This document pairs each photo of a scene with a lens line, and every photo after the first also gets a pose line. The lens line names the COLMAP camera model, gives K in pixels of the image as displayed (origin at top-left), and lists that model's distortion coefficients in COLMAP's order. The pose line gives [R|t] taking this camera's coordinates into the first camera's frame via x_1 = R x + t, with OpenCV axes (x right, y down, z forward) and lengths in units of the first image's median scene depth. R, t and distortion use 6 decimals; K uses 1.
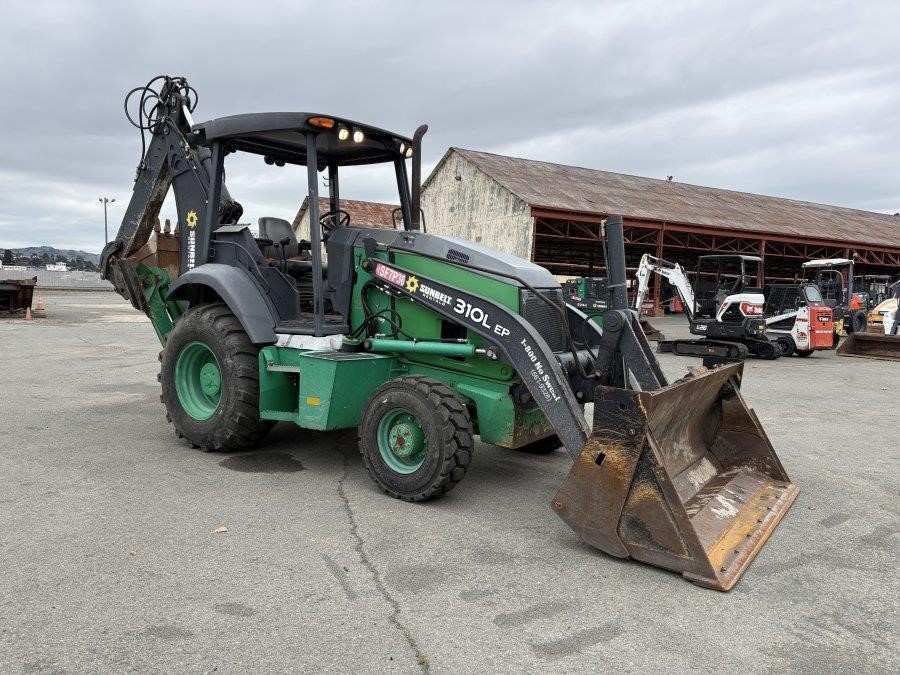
lens RADIAL K [[678.3, 0, 427.7], [0, 678.3, 347.3], [0, 0, 1]] dist [0.099897, -0.097162]
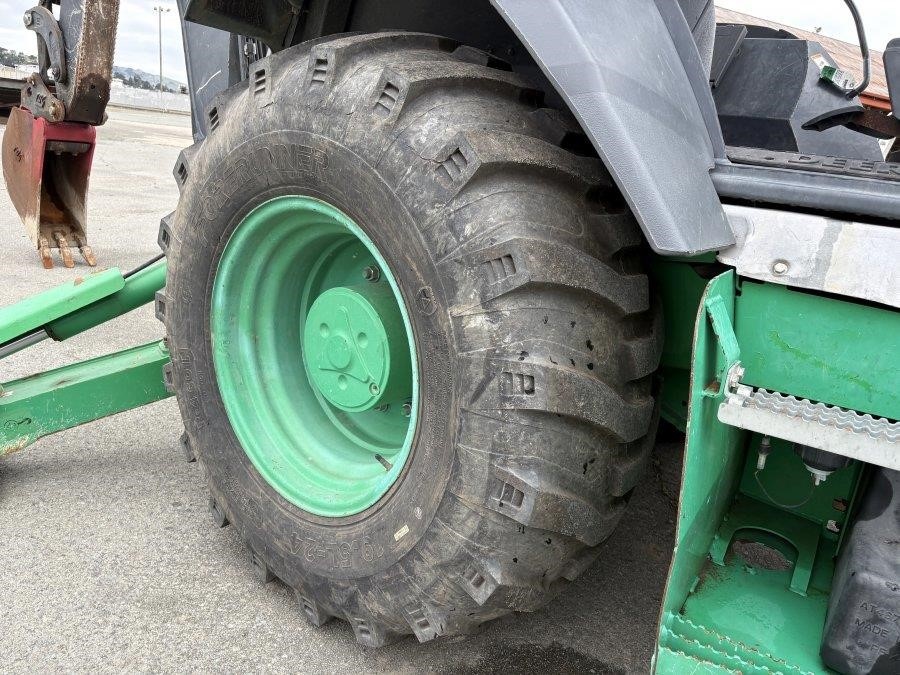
lens RADIAL K [[647.3, 0, 472.8], [0, 647.3, 340.0], [0, 0, 1]] dist [0.053660, -0.001067]
pose [[0.993928, 0.109341, 0.012316, -0.294344], [-0.109661, 0.975152, 0.192494, -0.010511], [0.009038, -0.192676, 0.981221, 0.819731]]
